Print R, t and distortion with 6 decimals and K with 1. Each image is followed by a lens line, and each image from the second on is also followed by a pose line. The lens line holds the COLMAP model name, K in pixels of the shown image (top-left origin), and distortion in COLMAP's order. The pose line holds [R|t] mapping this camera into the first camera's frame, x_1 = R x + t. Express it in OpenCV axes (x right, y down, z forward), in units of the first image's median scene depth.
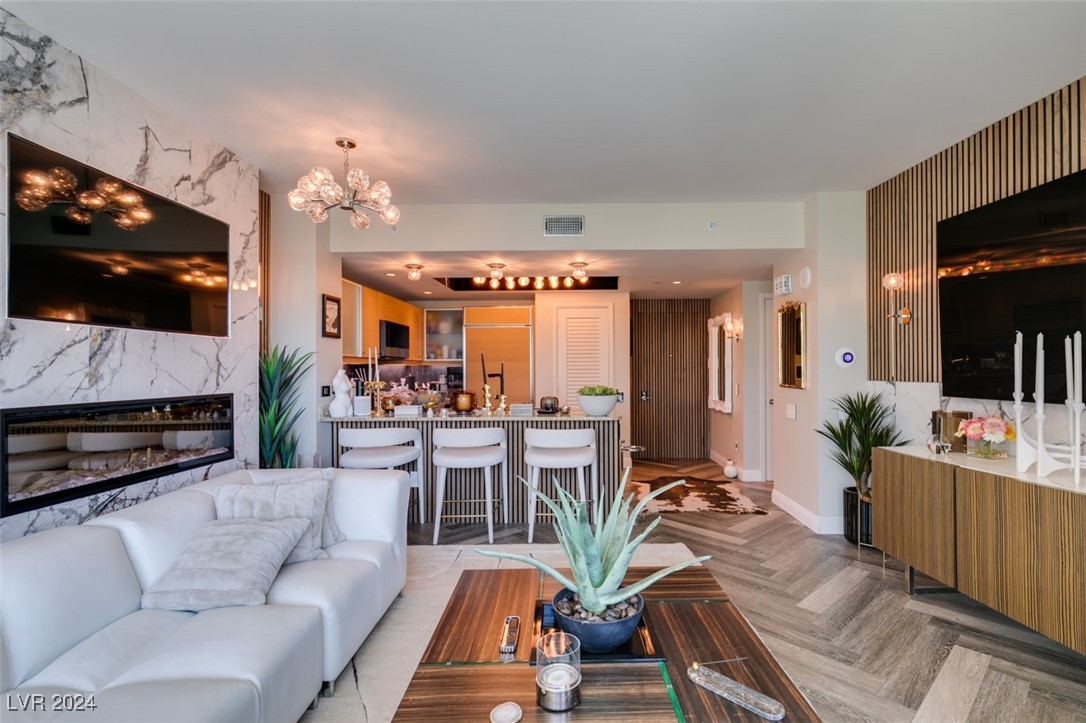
lens RADIAL K [[503.7, 0, 572.4], [0, 503.7, 367.6], [0, 0, 1]] dist [0.001142, -0.000102]
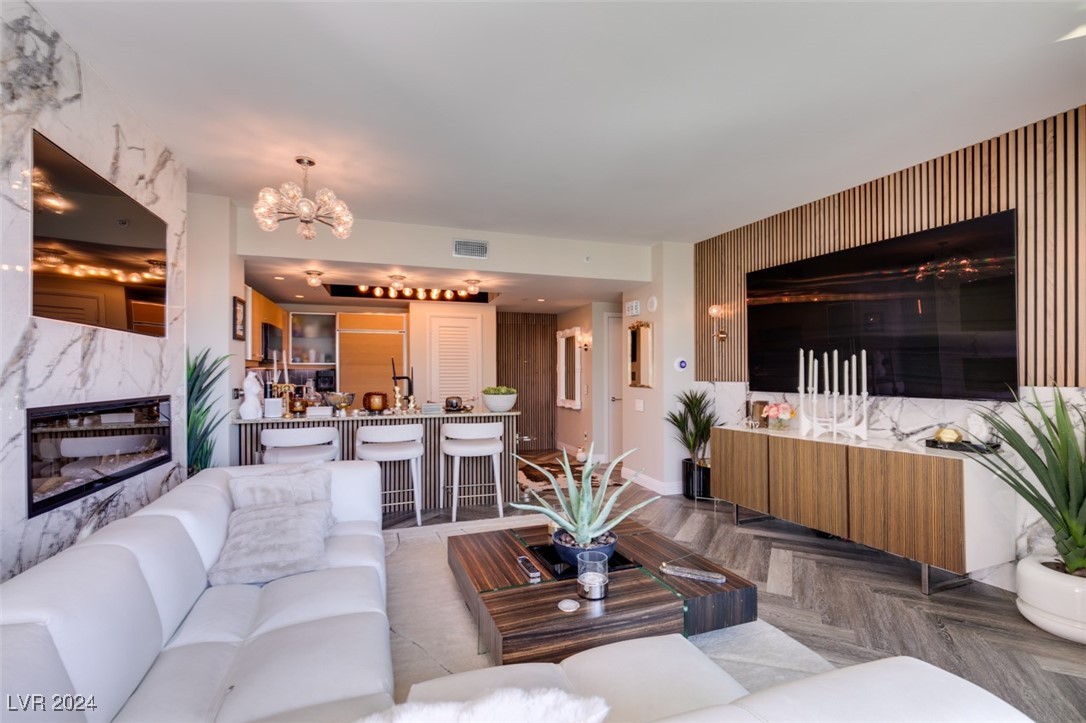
lens RADIAL K [[480.5, 0, 541.8], [0, 480.5, 371.7], [0, 0, 1]] dist [0.000707, -0.000275]
pose [[0.945270, 0.003791, 0.326267, -0.298957], [-0.002977, 0.999991, -0.002995, 0.005960], [-0.326275, 0.001860, 0.945273, -0.132544]]
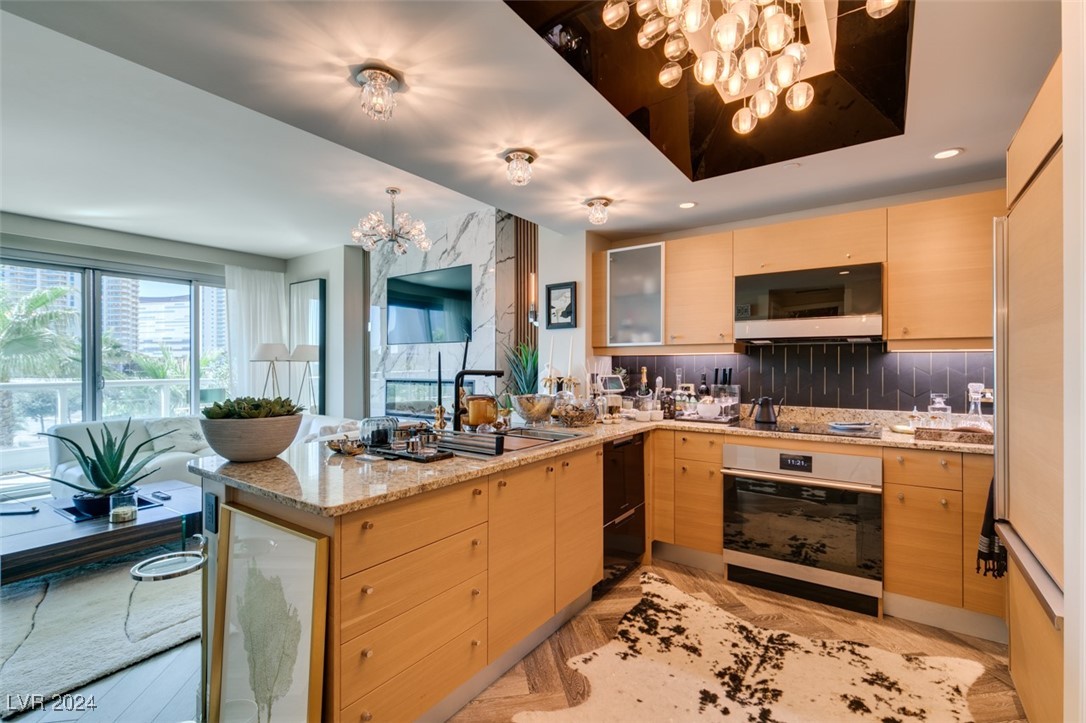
lens RADIAL K [[480.5, 0, 535.9], [0, 480.5, 363.4], [0, 0, 1]] dist [0.000707, -0.000275]
pose [[-0.585393, -0.000561, -0.810749, 0.337077], [0.004407, 0.999983, -0.003875, 0.008365], [0.810737, -0.005841, -0.585381, 1.989944]]
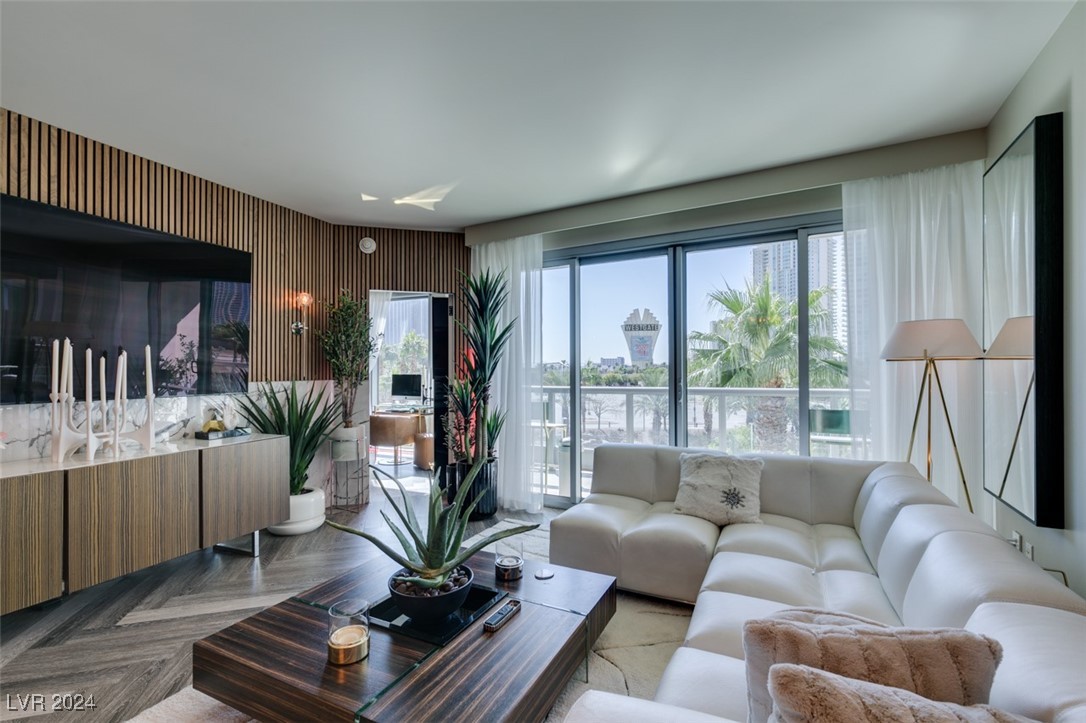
lens RADIAL K [[480.5, 0, 541.8], [0, 480.5, 367.3], [0, 0, 1]] dist [0.000707, -0.000275]
pose [[-0.882004, 0.009155, 0.471152, -0.401483], [0.004238, 0.999925, -0.011496, 0.006903], [-0.471222, -0.008143, -0.881977, 1.091198]]
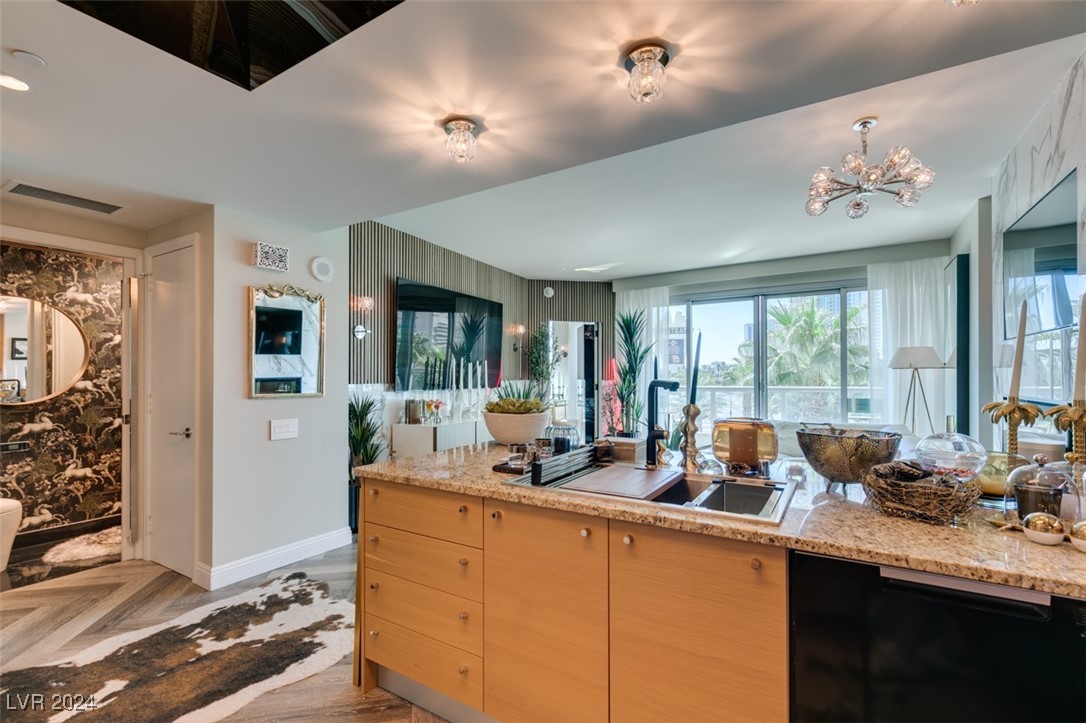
lens RADIAL K [[480.5, 0, 540.1], [0, 480.5, 371.4], [0, 0, 1]] dist [0.000707, -0.000275]
pose [[-0.849429, 0.007714, 0.527646, -0.395537], [0.002599, 0.999942, -0.010434, 0.010863], [-0.527696, -0.007492, -0.849400, 2.007440]]
